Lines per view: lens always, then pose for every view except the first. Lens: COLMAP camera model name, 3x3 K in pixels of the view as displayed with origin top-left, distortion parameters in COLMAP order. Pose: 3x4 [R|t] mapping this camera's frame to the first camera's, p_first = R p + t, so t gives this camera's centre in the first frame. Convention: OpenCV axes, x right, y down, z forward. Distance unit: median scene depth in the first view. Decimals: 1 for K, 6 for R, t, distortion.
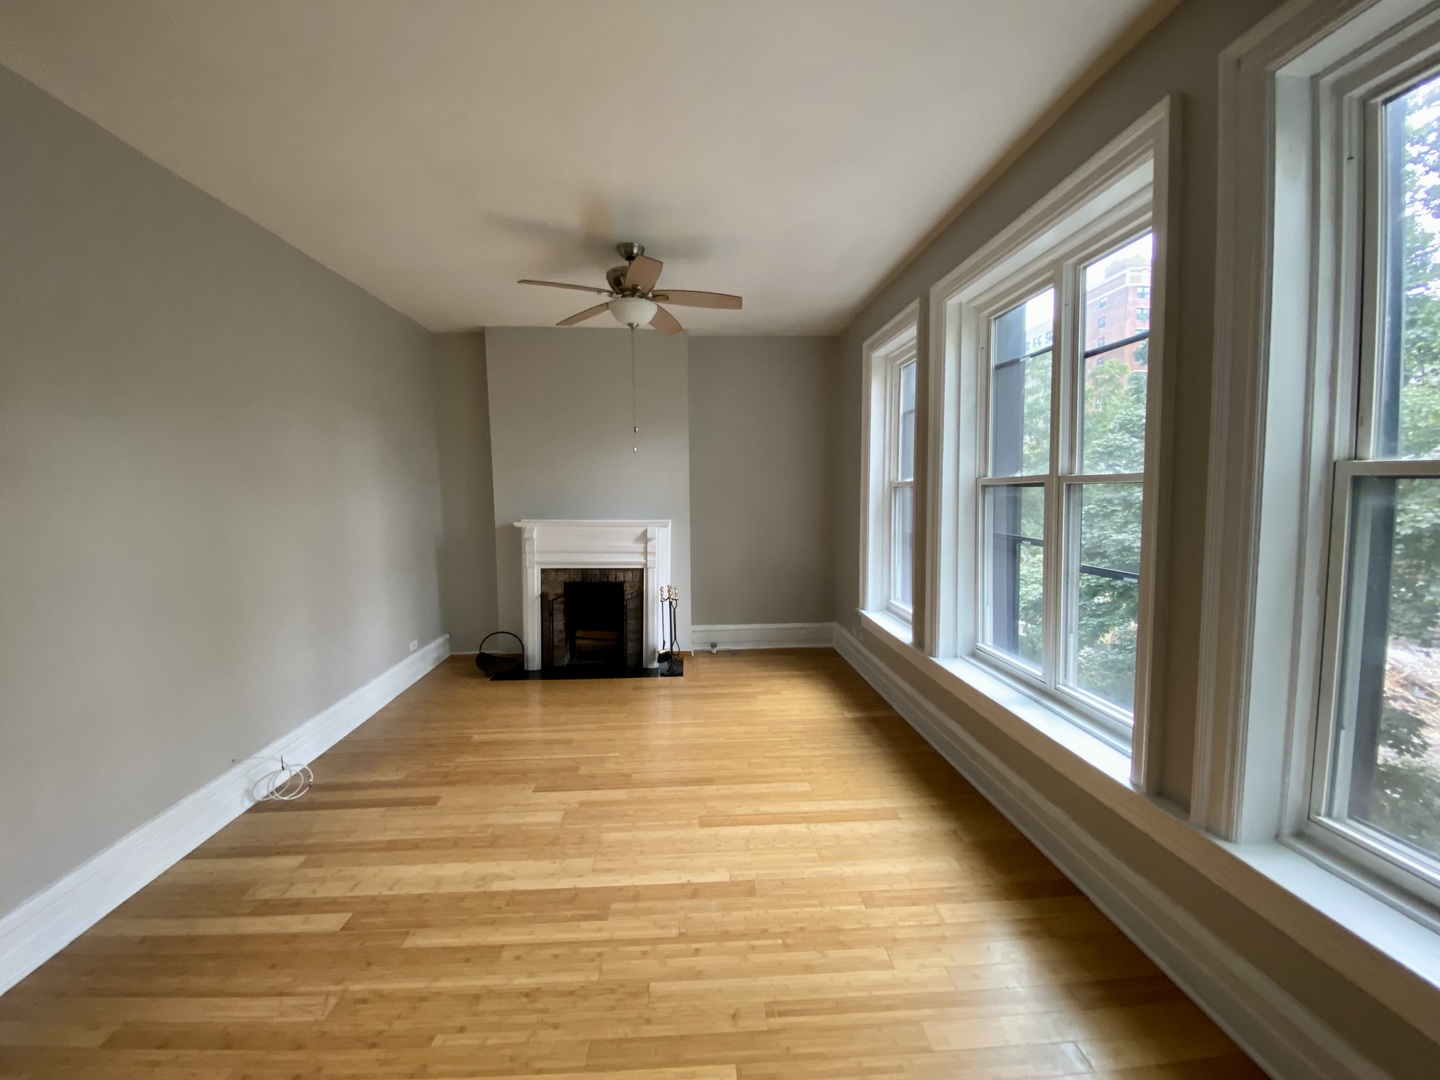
lens RADIAL K [[591.6, 0, 720.0], [0, 591.6, 540.0], [0, 0, 1]] dist [0.057190, -0.051444]
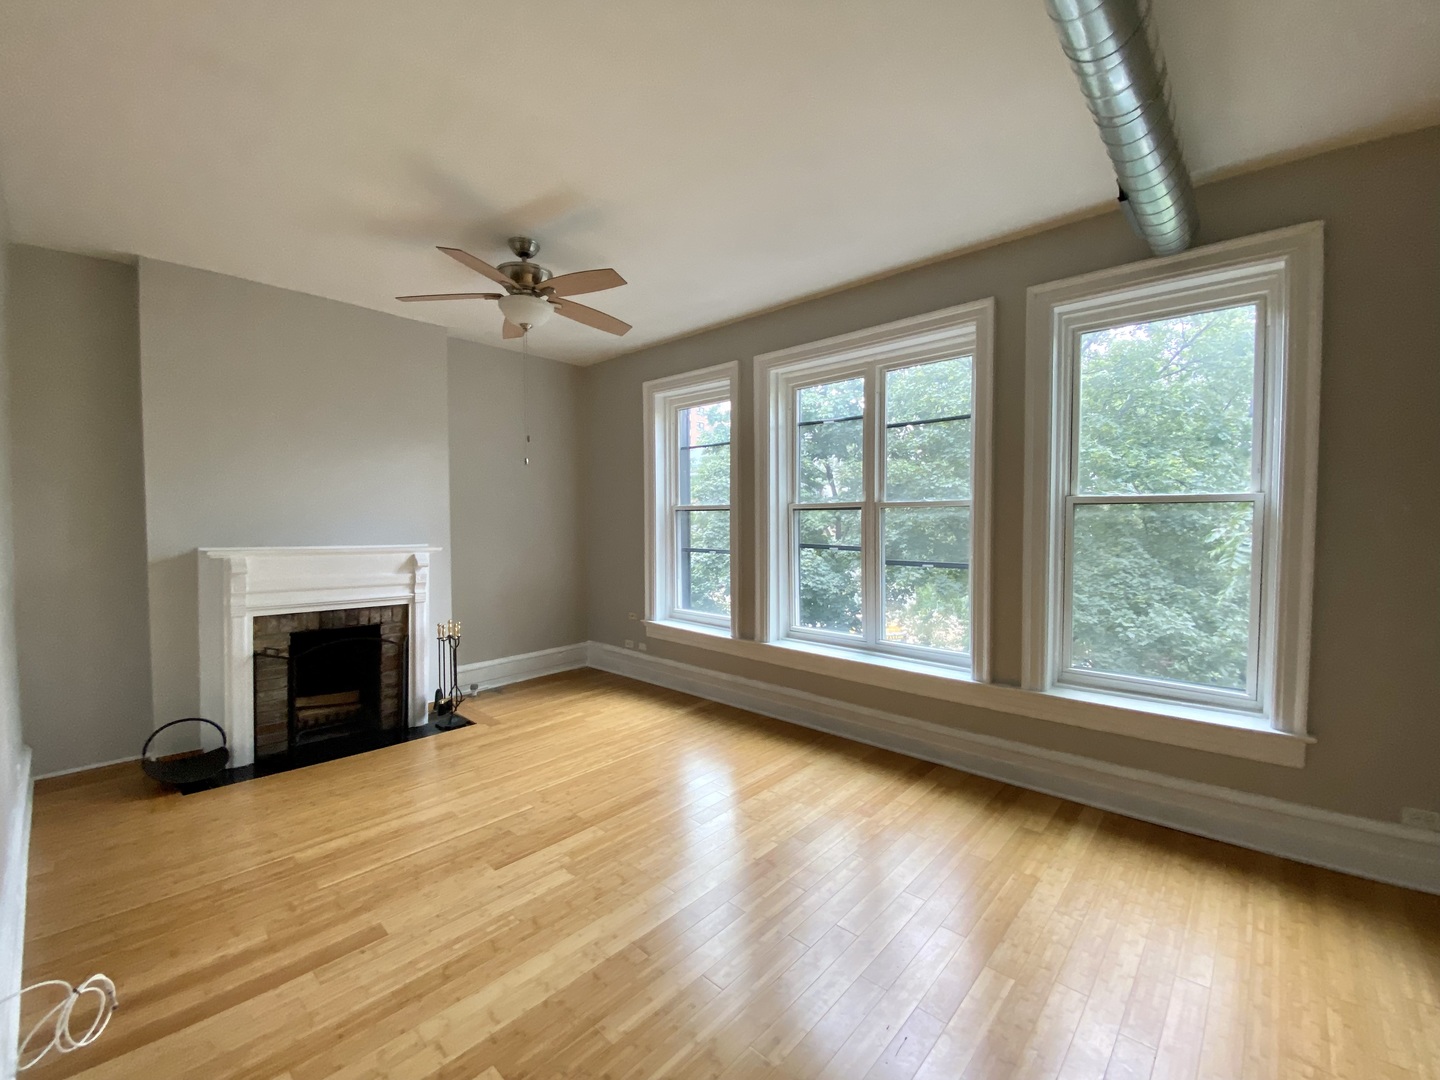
lens RADIAL K [[591.6, 0, 720.0], [0, 591.6, 540.0], [0, 0, 1]] dist [0.057190, -0.051444]
pose [[0.708481, -0.012604, 0.705617, -0.430940], [0.050839, 0.998154, -0.033216, 0.009943], [-0.703896, 0.059406, 0.707814, 0.117238]]
